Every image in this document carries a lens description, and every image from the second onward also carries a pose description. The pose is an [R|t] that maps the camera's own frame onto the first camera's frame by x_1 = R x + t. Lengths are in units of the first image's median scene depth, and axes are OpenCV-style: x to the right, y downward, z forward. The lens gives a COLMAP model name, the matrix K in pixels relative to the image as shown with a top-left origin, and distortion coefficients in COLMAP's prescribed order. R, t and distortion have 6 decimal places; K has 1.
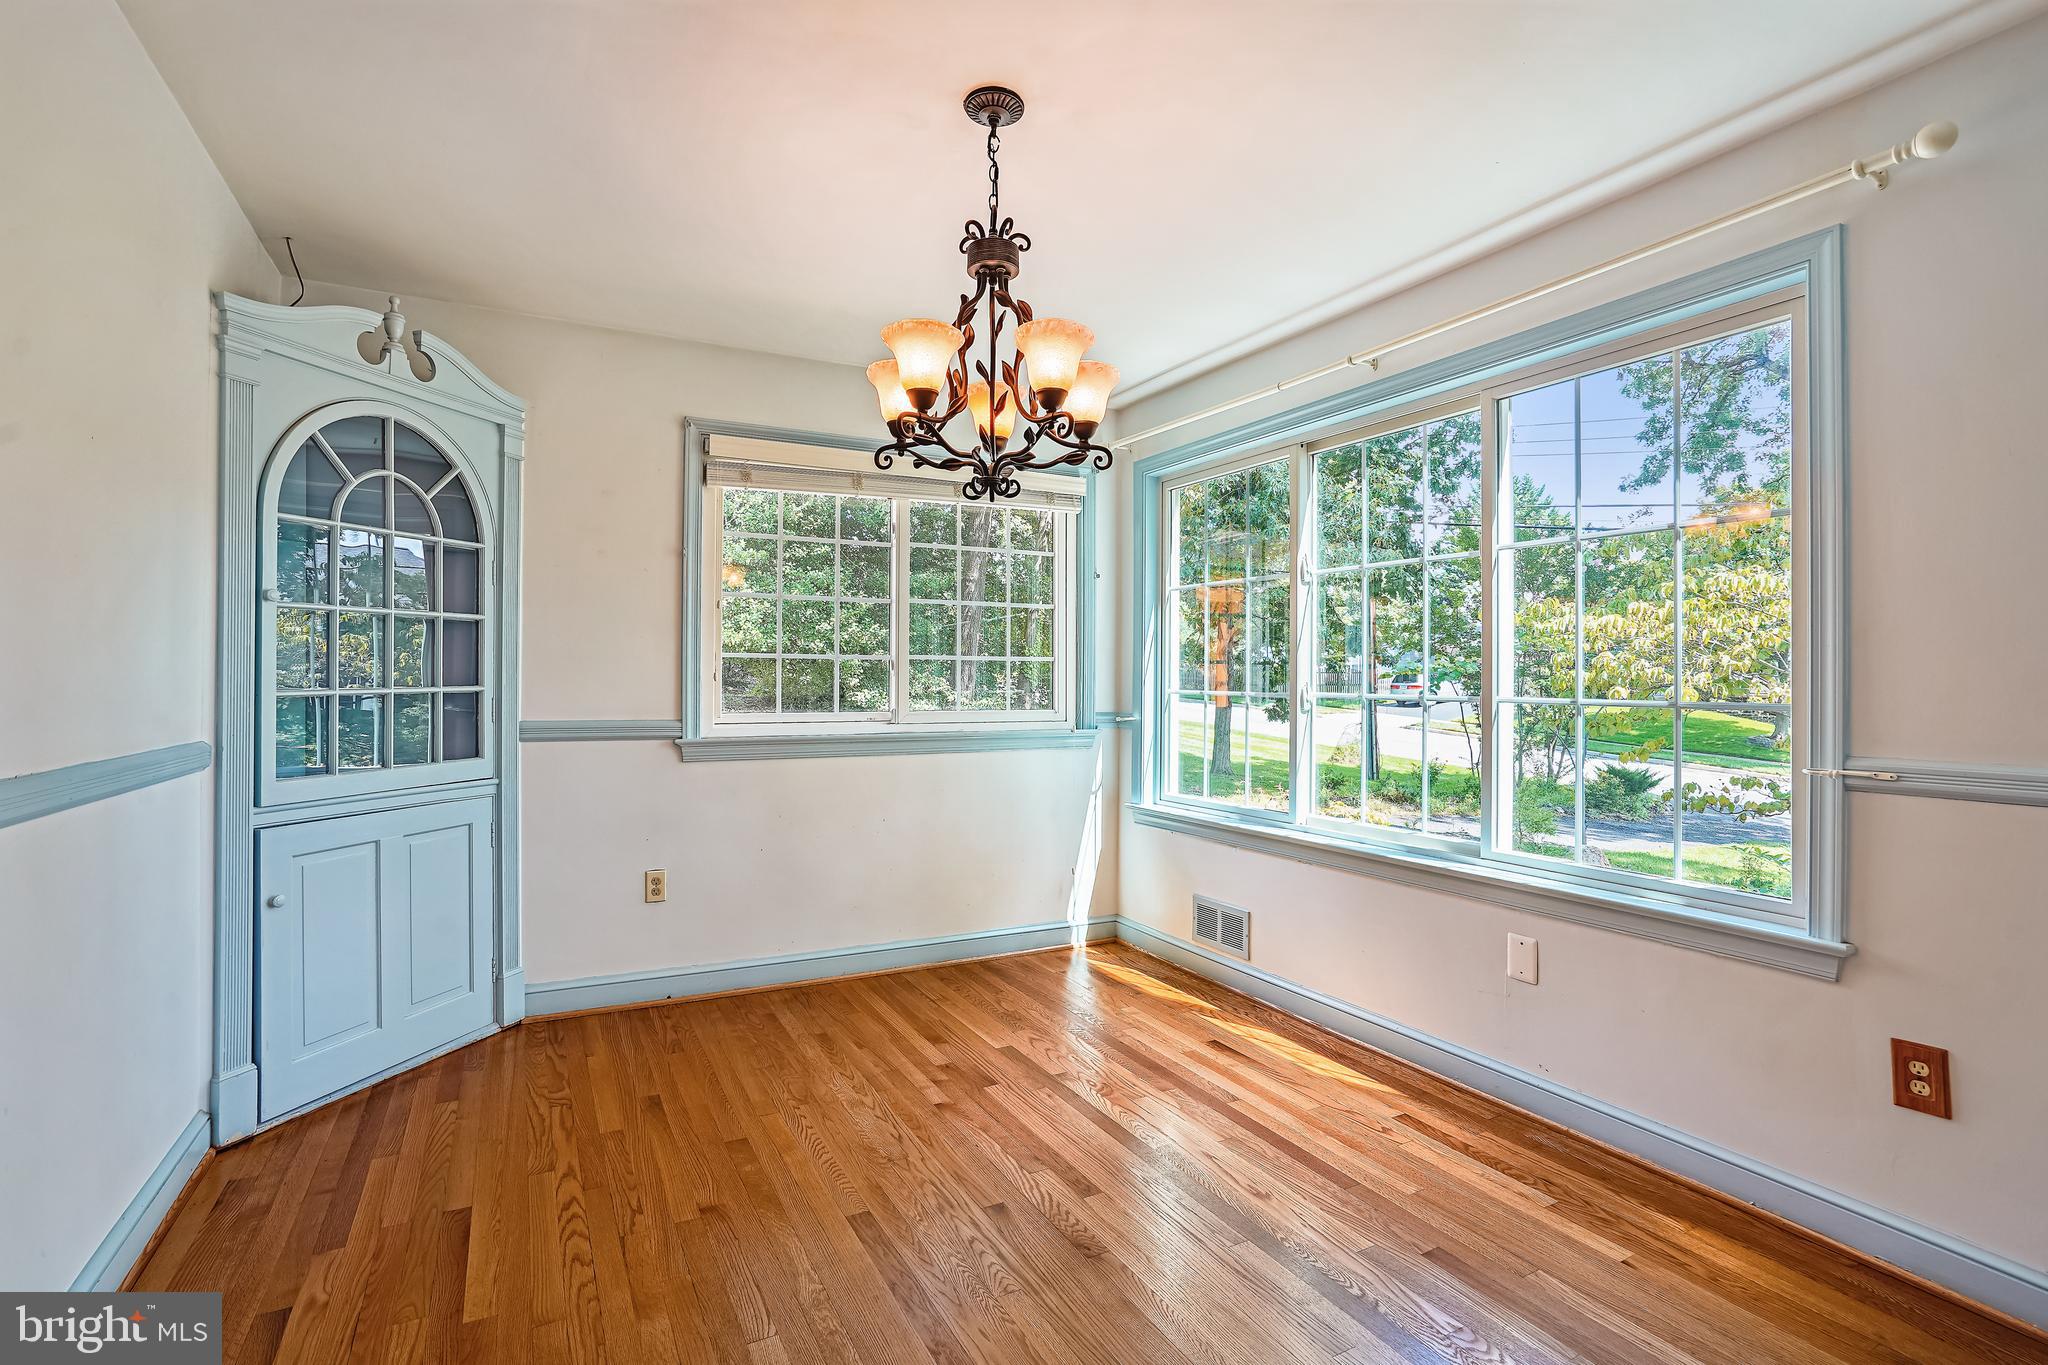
lens RADIAL K [[959.4, 0, 1025.5], [0, 959.4, 670.5], [0, 0, 1]] dist [-0.023197, 0.013917]
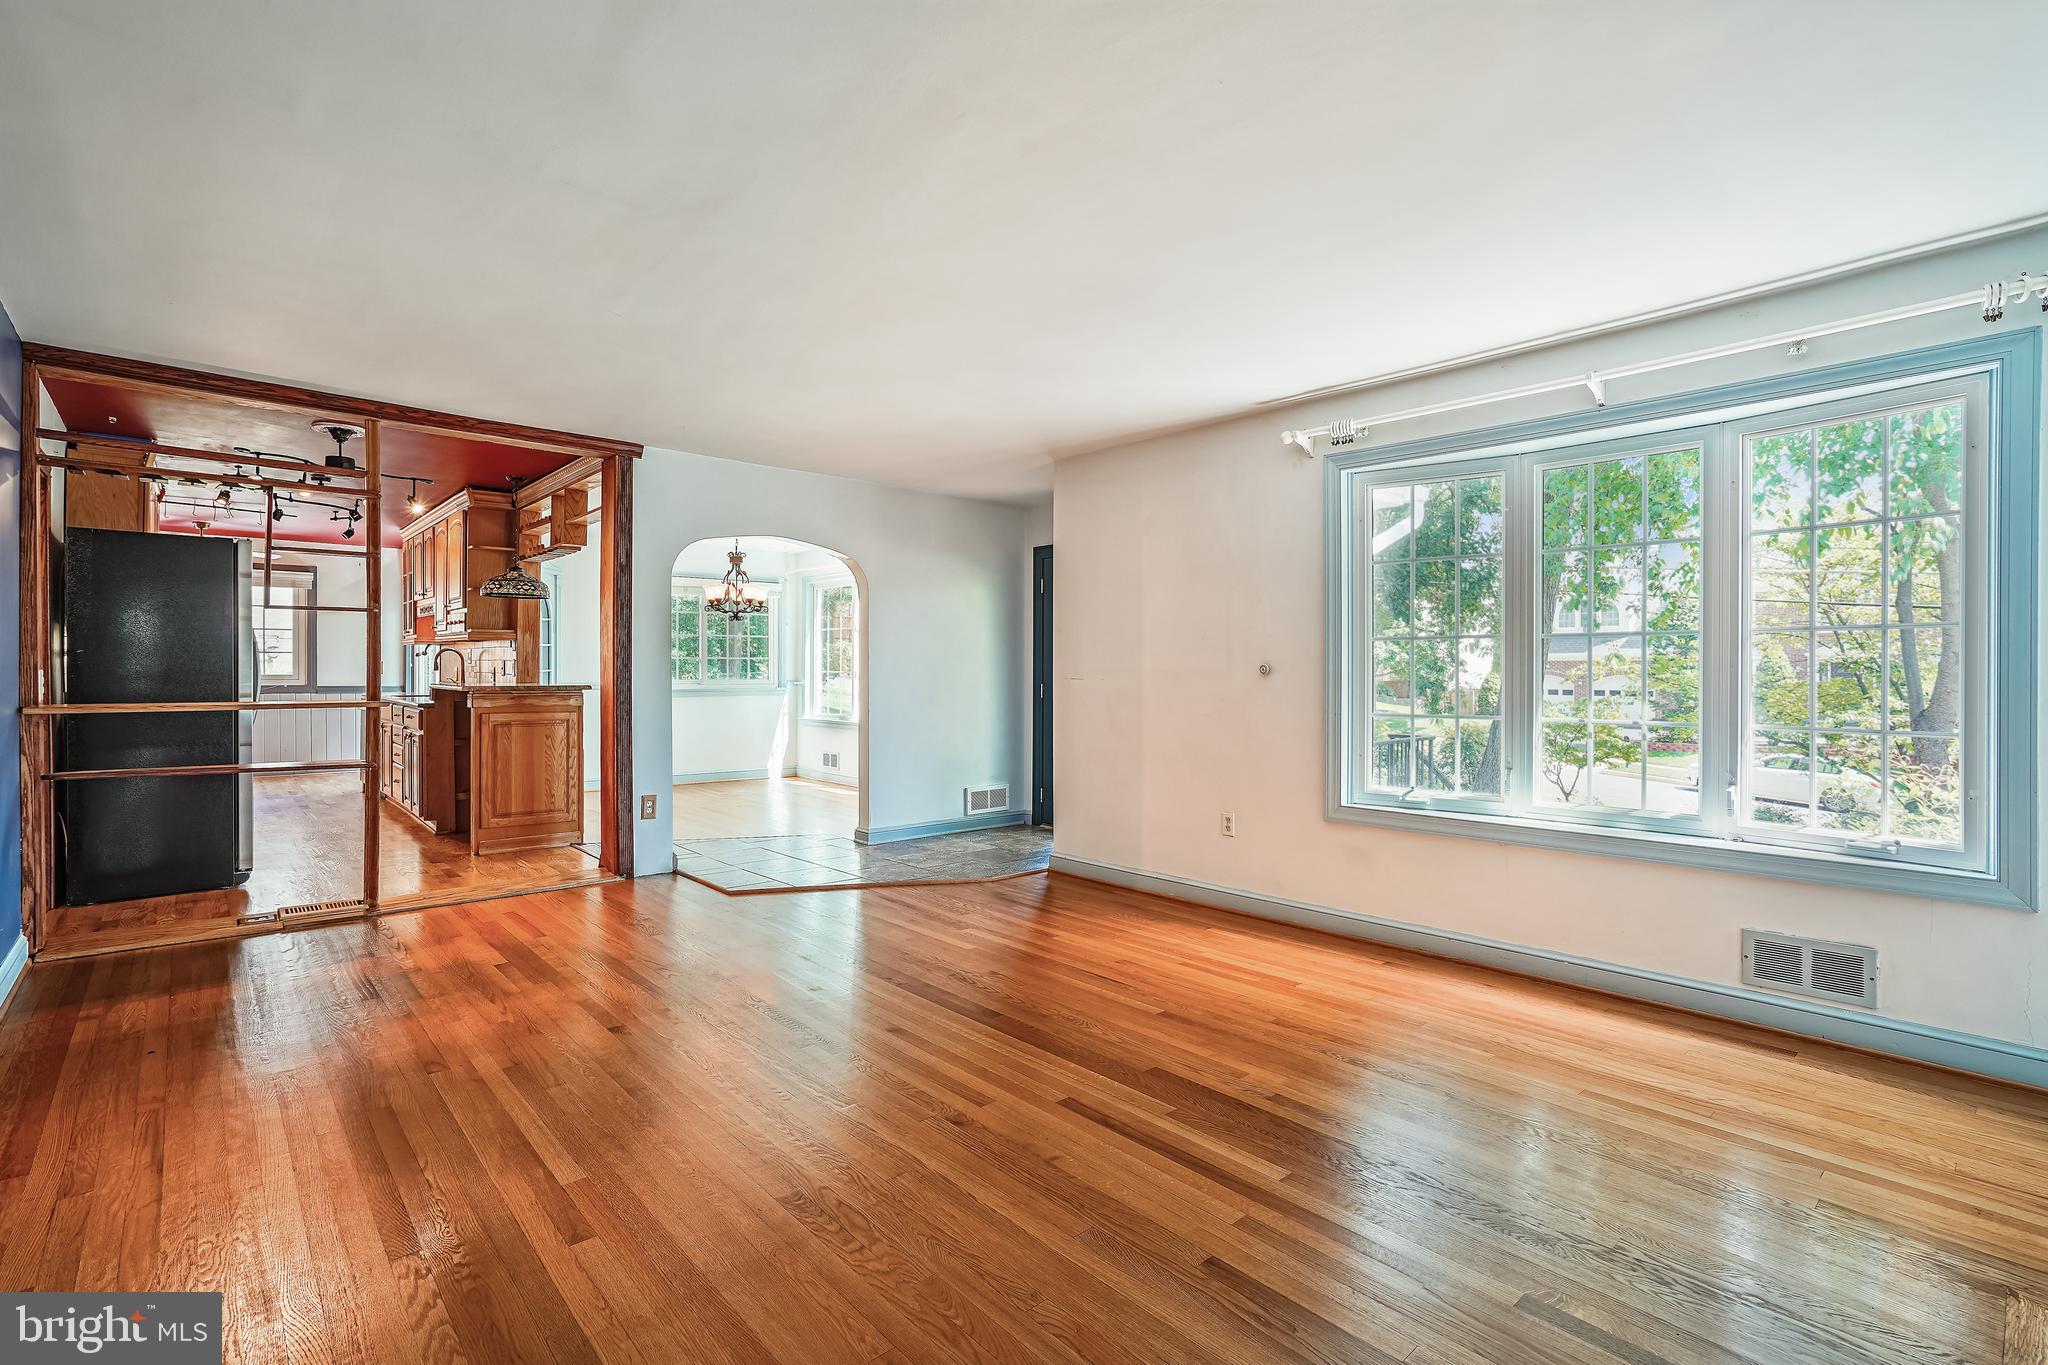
lens RADIAL K [[959.4, 0, 1025.5], [0, 959.4, 670.5], [0, 0, 1]] dist [-0.023197, 0.013917]
pose [[0.973861, 0.004789, 0.227093, 0.116868], [-0.007545, 0.999908, 0.011271, -0.012652], [-0.227018, -0.012690, 0.973808, -1.573788]]
